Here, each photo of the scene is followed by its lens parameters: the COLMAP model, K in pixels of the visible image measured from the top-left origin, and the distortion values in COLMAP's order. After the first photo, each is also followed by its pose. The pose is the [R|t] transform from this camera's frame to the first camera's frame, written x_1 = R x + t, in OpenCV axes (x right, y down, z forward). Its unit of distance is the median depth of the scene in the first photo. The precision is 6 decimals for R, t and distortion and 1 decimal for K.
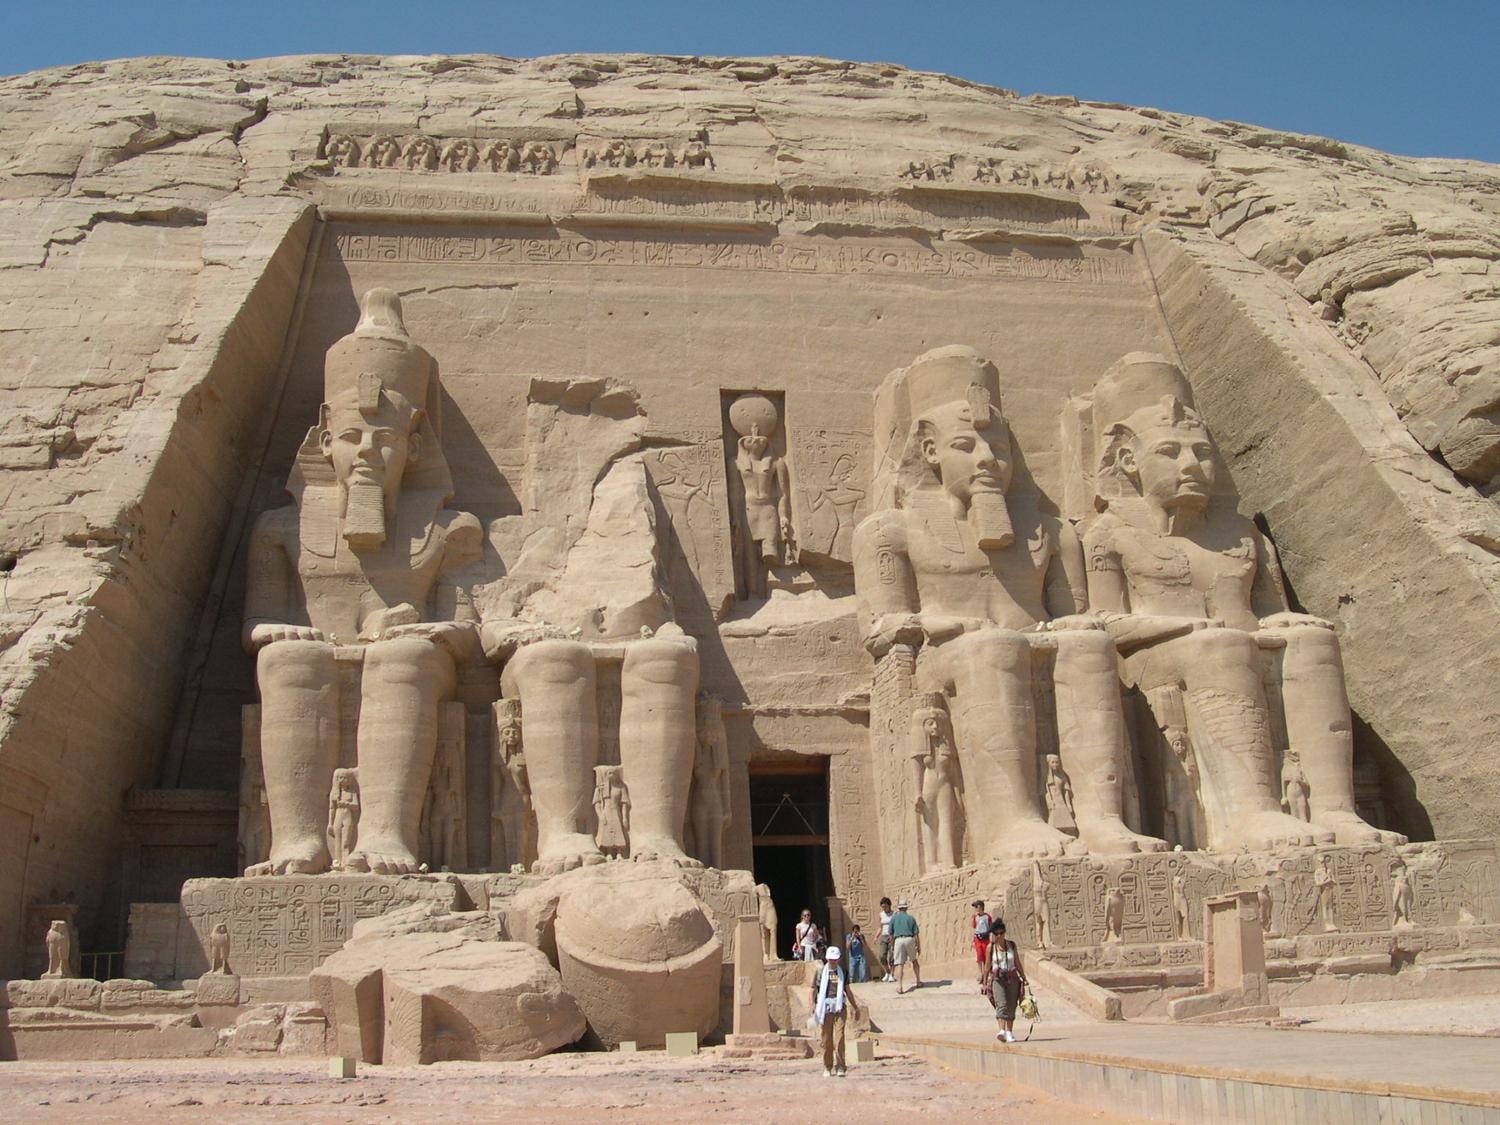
lens RADIAL K [[1729.7, 0, 750.0], [0, 1729.7, 562.5], [0, 0, 1]] dist [-0.155304, 0.010057]
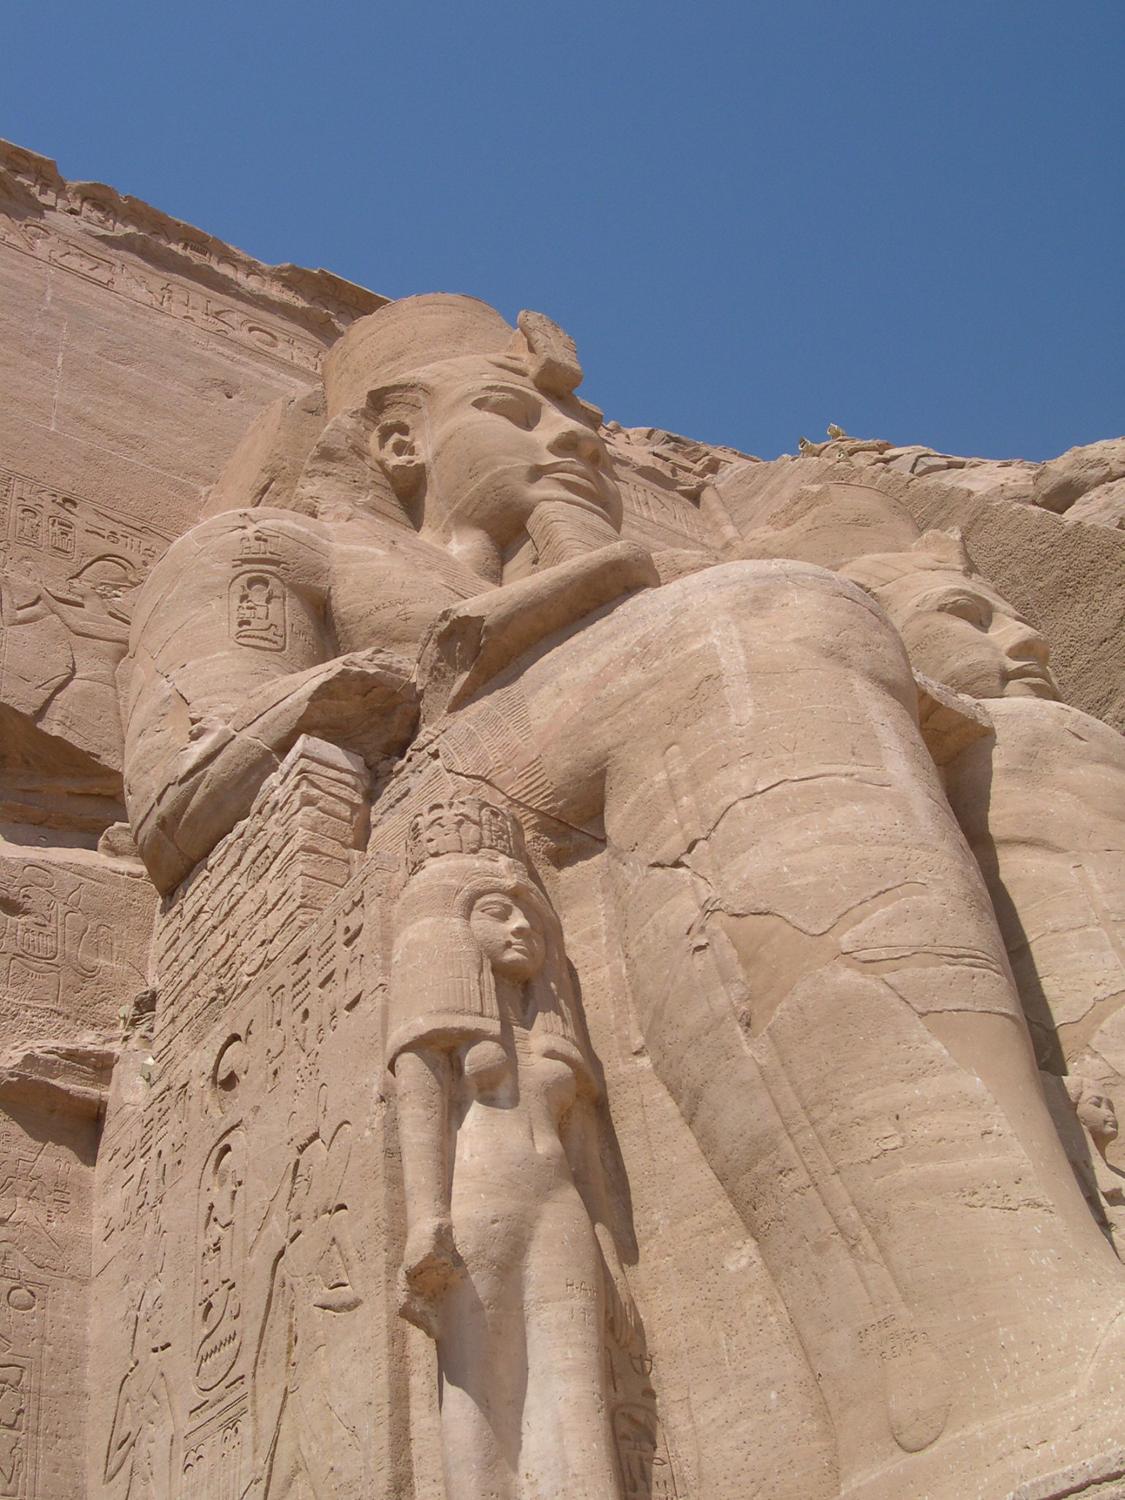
lens RADIAL K [[1729.7, 0, 562.5], [0, 1729.7, 750.0], [0, 0, 1]] dist [-0.155304, 0.010057]
pose [[0.914542, 0.234474, 0.329597, 0.035435], [-0.067485, 0.891874, -0.447221, 0.159322], [-0.398821, 0.386759, 0.831480, 0.765156]]
